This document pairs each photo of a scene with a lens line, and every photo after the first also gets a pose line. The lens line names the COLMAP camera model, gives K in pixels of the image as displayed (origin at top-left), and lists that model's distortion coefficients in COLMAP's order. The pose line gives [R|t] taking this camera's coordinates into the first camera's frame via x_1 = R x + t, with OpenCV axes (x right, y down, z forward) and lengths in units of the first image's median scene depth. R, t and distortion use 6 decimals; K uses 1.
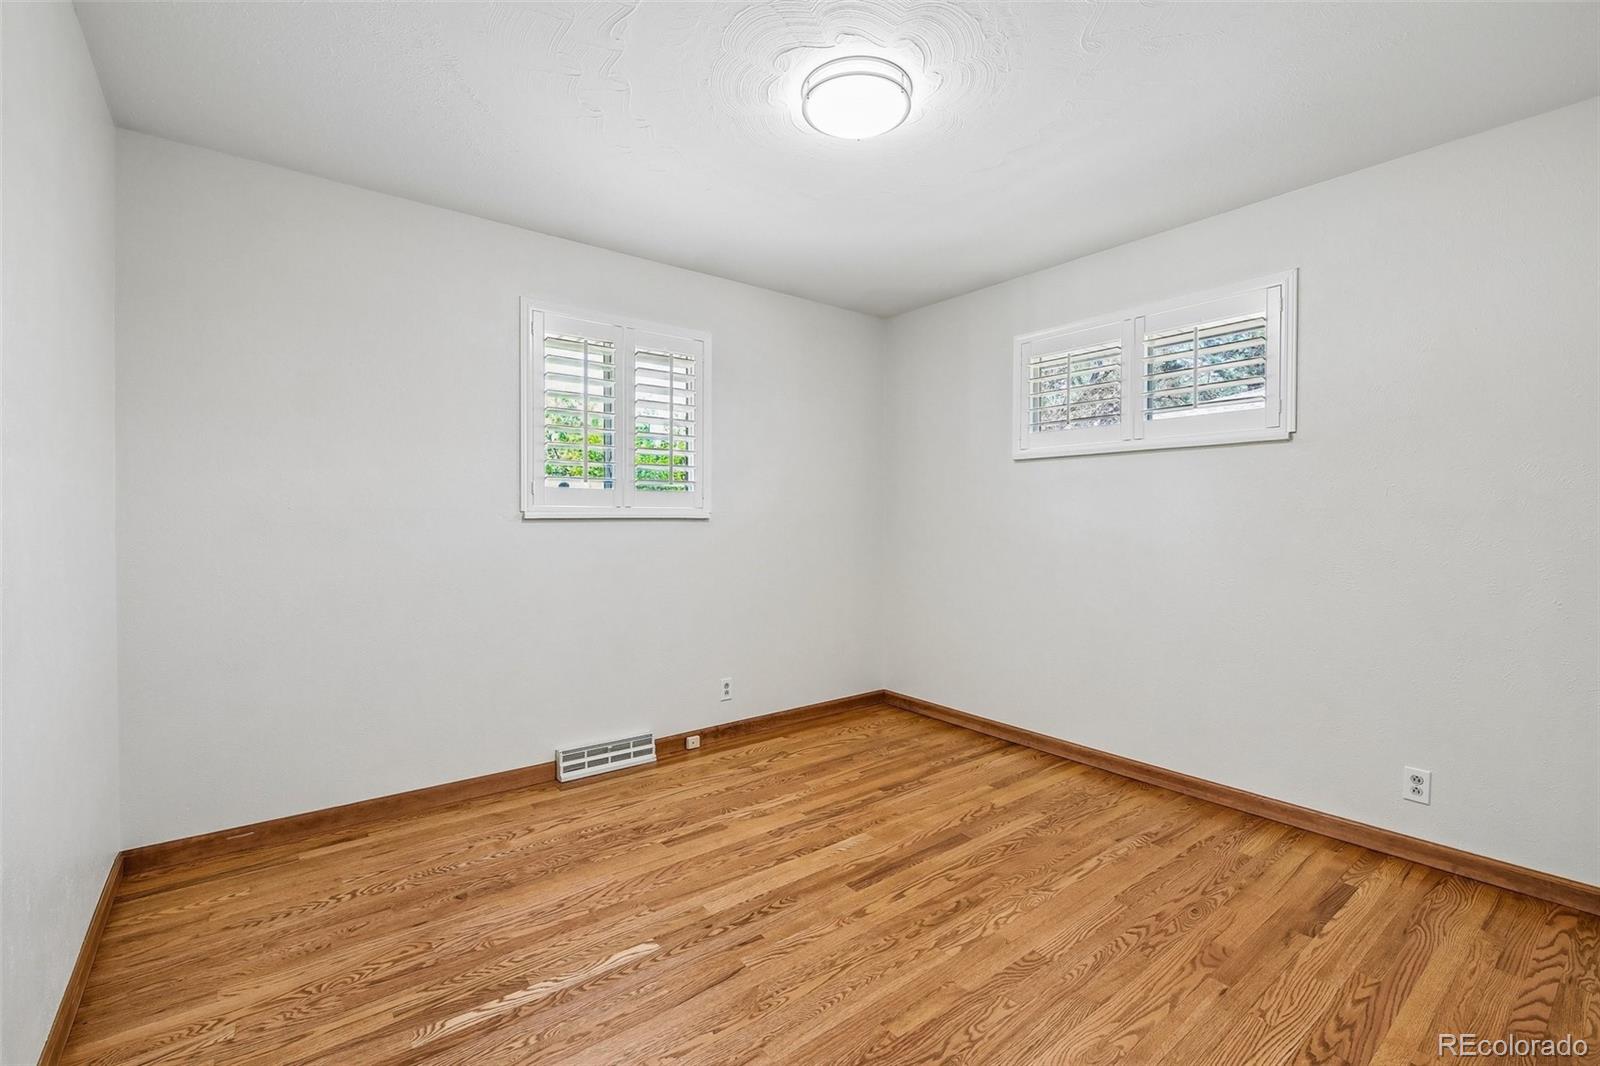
lens RADIAL K [[695.6, 0, 807.4], [0, 695.6, 518.3], [0, 0, 1]] dist [0.013364, -0.009601]
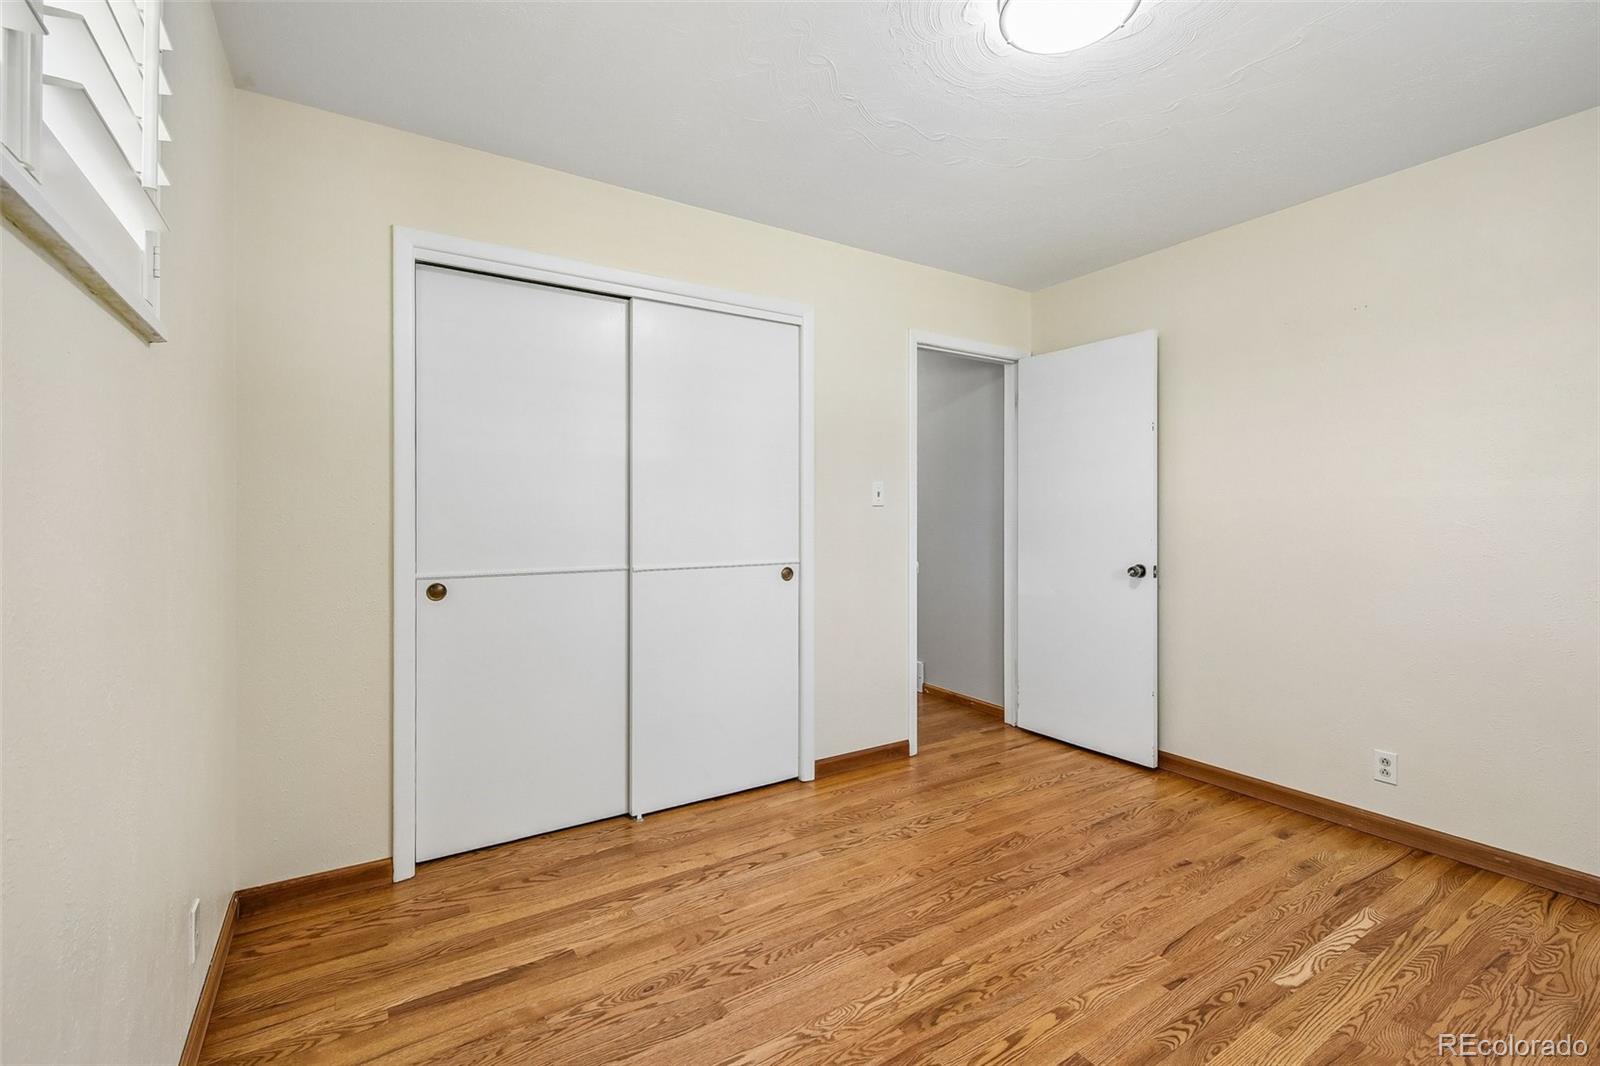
lens RADIAL K [[695.6, 0, 807.4], [0, 695.6, 518.3], [0, 0, 1]] dist [0.013364, -0.009601]
pose [[-0.995002, -0.003059, 0.099807, 0.275024], [-0.003020, 0.999995, 0.000551, 0.000753], [-0.099808, 0.000247, -0.995007, 1.746611]]
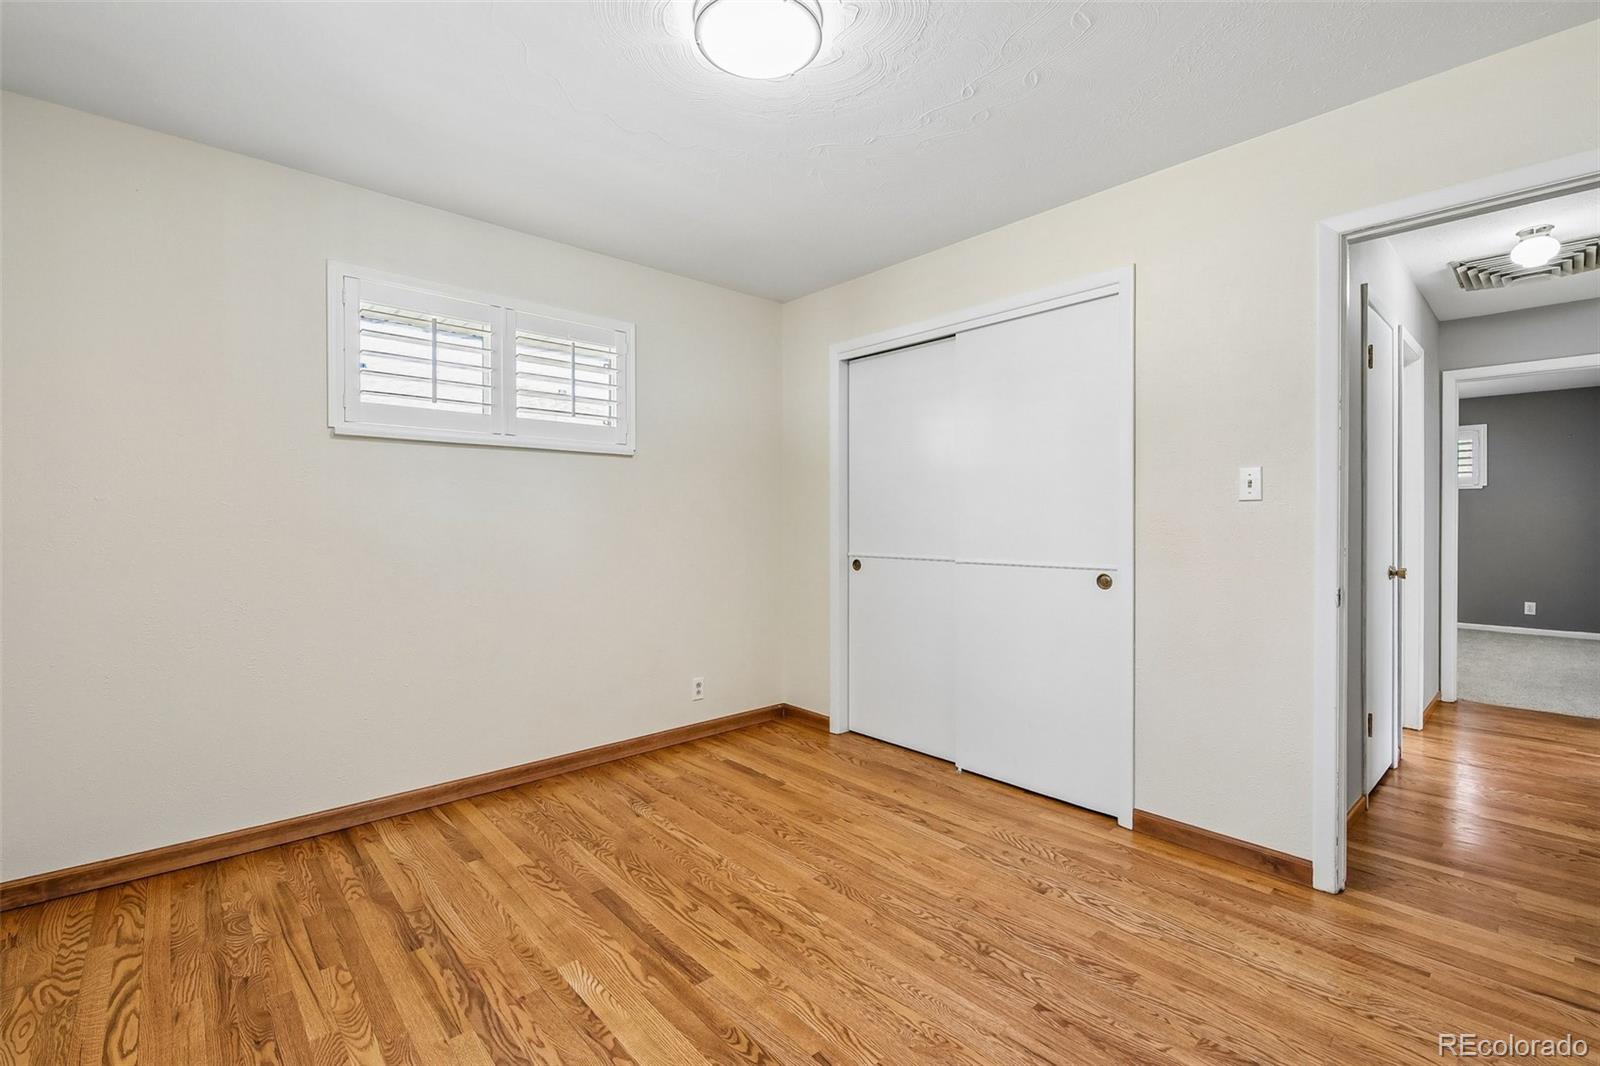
lens RADIAL K [[695.6, 0, 807.4], [0, 695.6, 518.3], [0, 0, 1]] dist [0.013364, -0.009601]
pose [[-0.074396, -0.001620, 0.997227, -0.757569], [-0.001822, 0.999997, 0.001489, 0.001425], [-0.997227, -0.001707, -0.074398, 0.965586]]
